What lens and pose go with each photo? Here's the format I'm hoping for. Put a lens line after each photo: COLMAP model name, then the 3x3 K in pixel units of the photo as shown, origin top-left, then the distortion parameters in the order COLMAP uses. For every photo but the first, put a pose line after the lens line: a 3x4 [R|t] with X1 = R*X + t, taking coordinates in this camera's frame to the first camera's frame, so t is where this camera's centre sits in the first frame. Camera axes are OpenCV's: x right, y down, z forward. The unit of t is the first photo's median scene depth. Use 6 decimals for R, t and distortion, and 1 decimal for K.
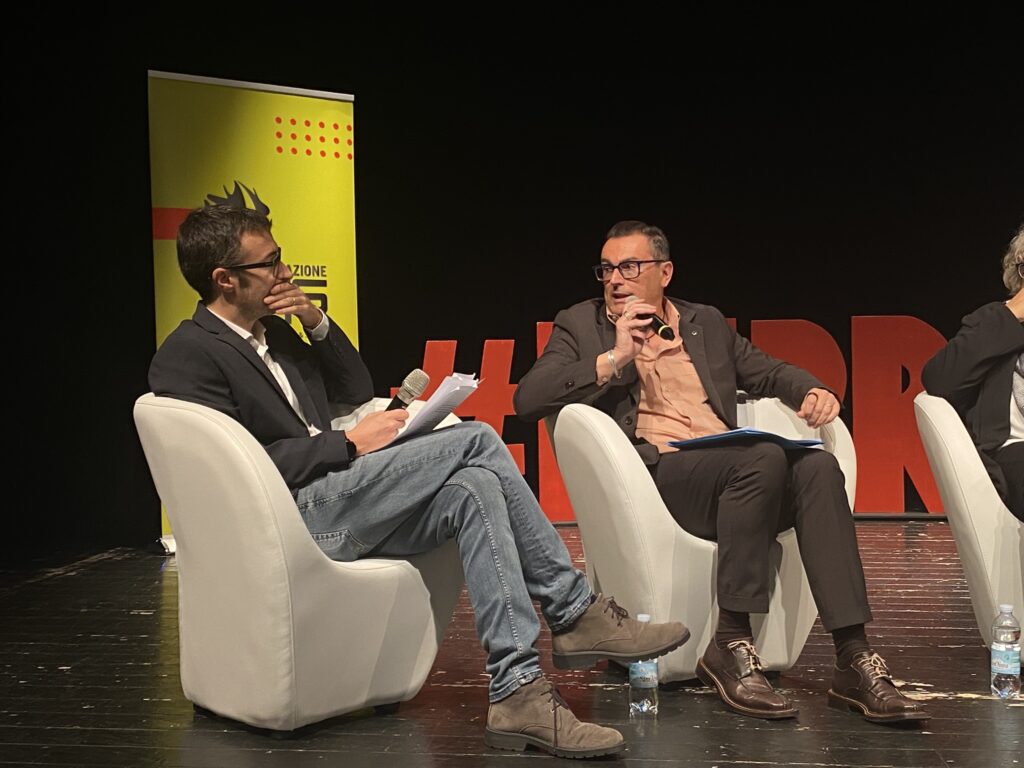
lens RADIAL K [[1346.1, 0, 512.5], [0, 1346.1, 385.6], [0, 0, 1]] dist [0.147334, 0.000000]
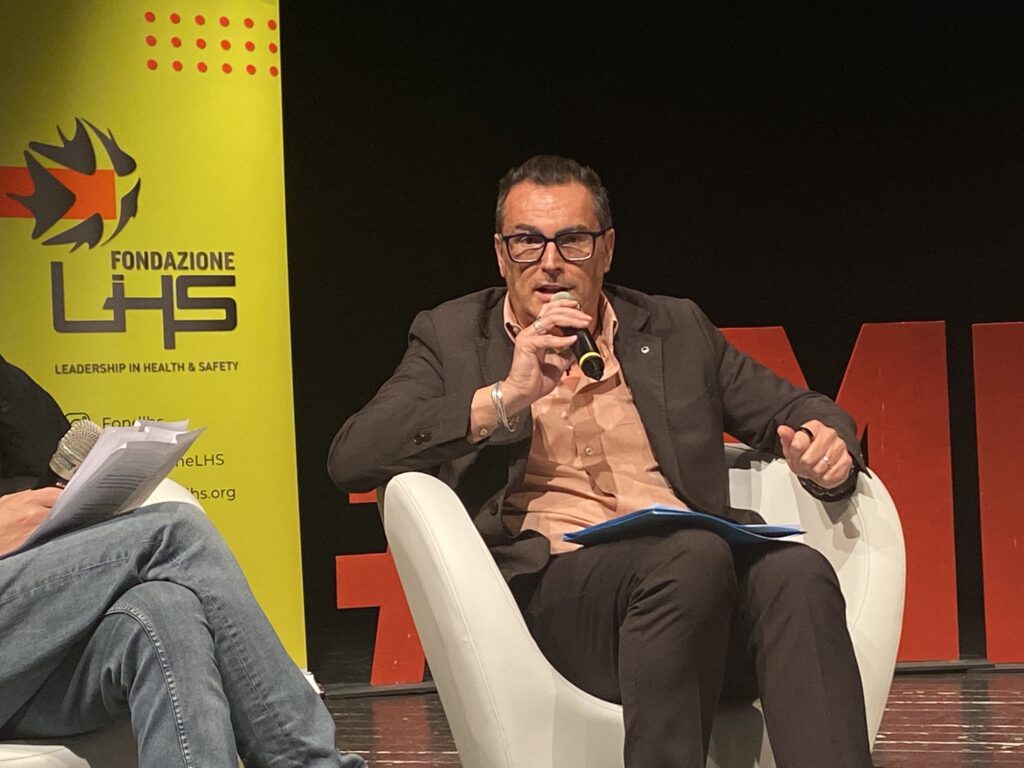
lens RADIAL K [[2226.1, 0, 511.7], [0, 2226.1, 375.2], [0, 0, 1]] dist [0.285009, 0.000000]
pose [[0.991657, -0.022055, -0.127002, 0.205818], [0.017928, 0.999276, -0.033552, 0.004789], [0.127650, 0.030995, 0.991335, 0.036588]]
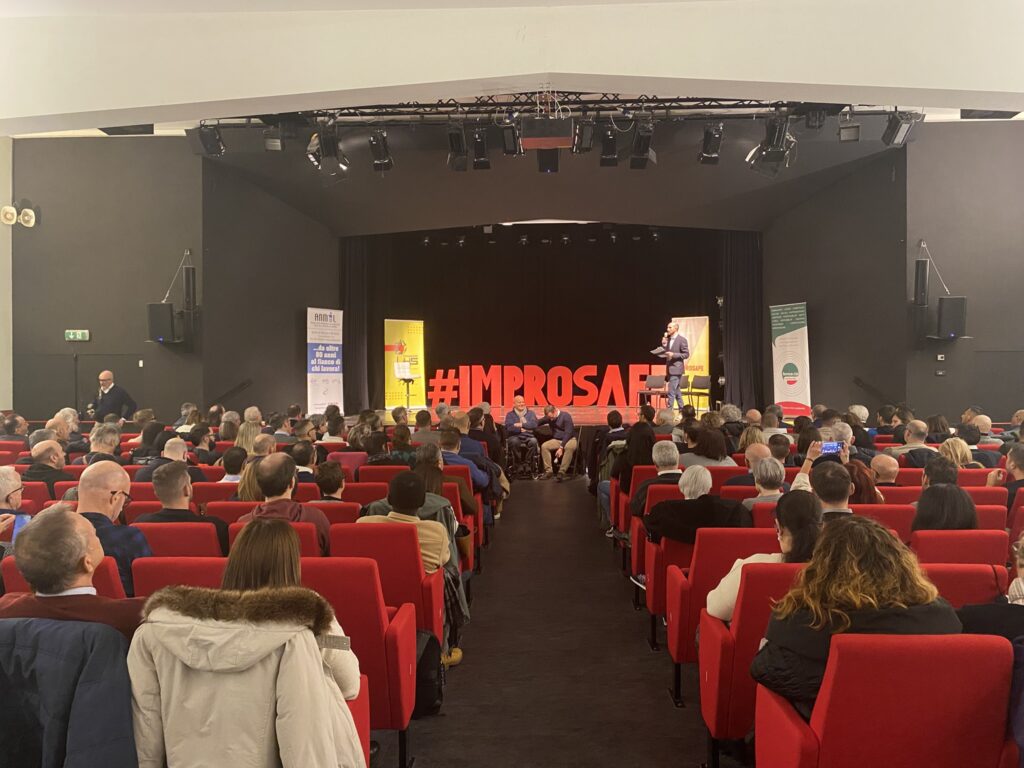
lens RADIAL K [[791.2, 0, 516.2], [0, 791.2, 376.7], [0, 0, 1]] dist [0.079676, -0.067558]
pose [[0.997619, 0.007636, 0.068542, 0.050134], [-0.007522, 0.999970, -0.001917, -0.010083], [-0.068555, 0.001397, 0.997646, -3.603078]]
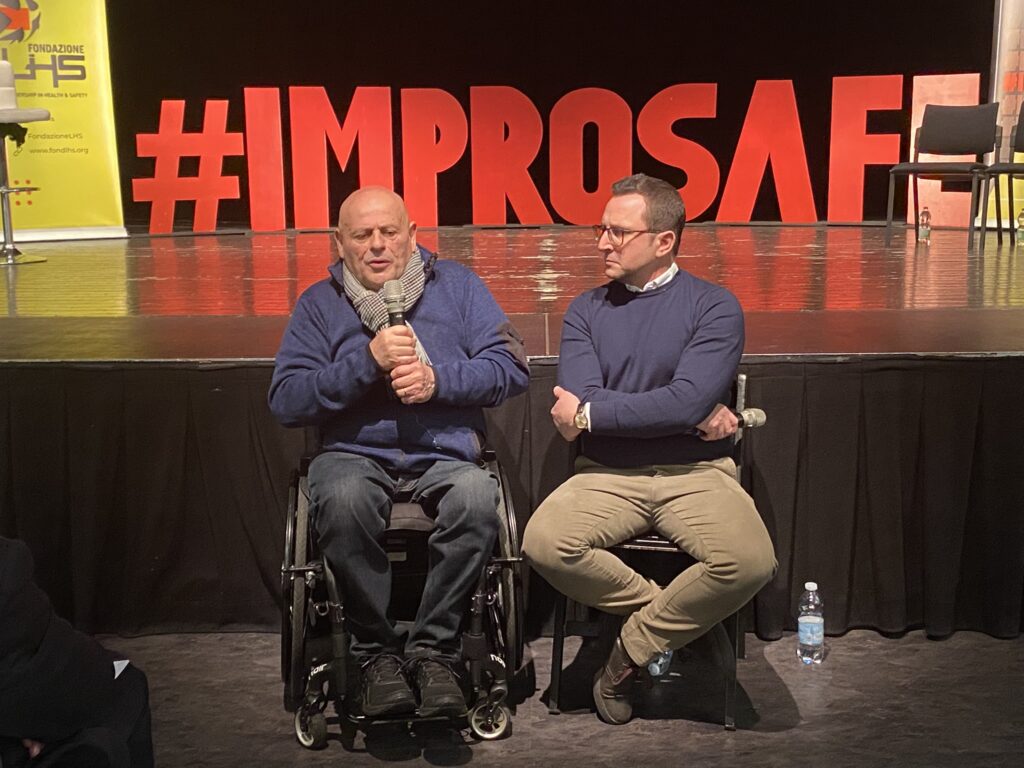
lens RADIAL K [[1431.3, 0, 504.9], [0, 1431.3, 374.7], [0, 0, 1]] dist [0.062222, 0.000000]
pose [[0.996498, -0.014043, 0.082426, 0.311207], [0.001897, 0.989338, 0.145623, 0.058576], [-0.083592, -0.144957, 0.985901, -1.029746]]
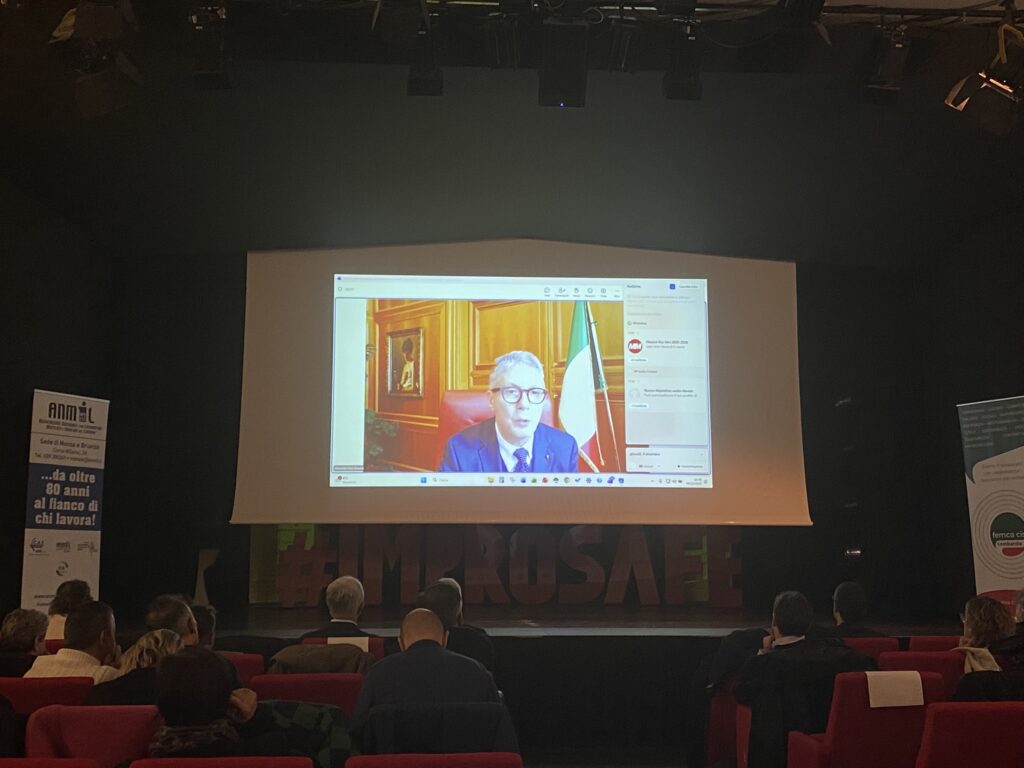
lens RADIAL K [[1253.7, 0, 534.2], [0, 1253.7, 378.7], [0, 0, 1]] dist [0.061362, 0.000000]
pose [[0.983633, 0.037748, 0.176187, -0.092595], [-0.010049, 0.987780, -0.155530, 0.085757], [-0.179905, 0.151214, 0.971992, -2.626589]]
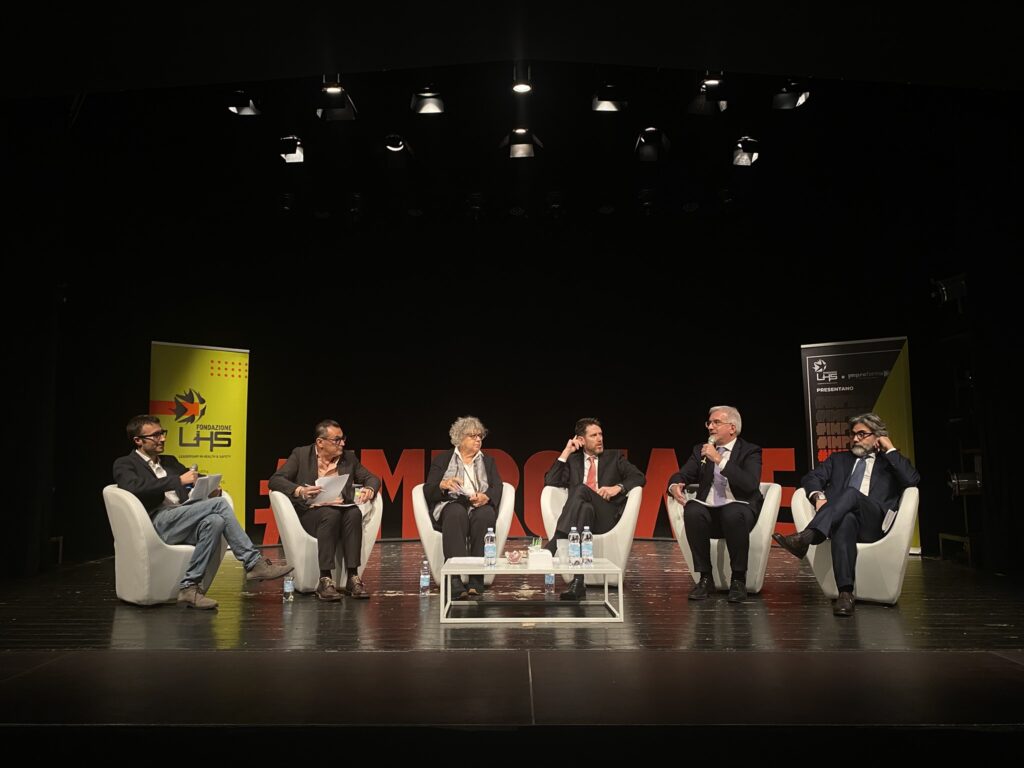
lens RADIAL K [[791.2, 0, 492.4], [0, 791.2, 387.5], [0, 0, 1]] dist [0.079676, -0.067558]
pose [[0.996512, 0.018410, 0.081396, 0.336579], [-0.009376, 0.993887, -0.110007, -0.017797], [-0.082924, 0.108860, 0.990592, -0.641022]]
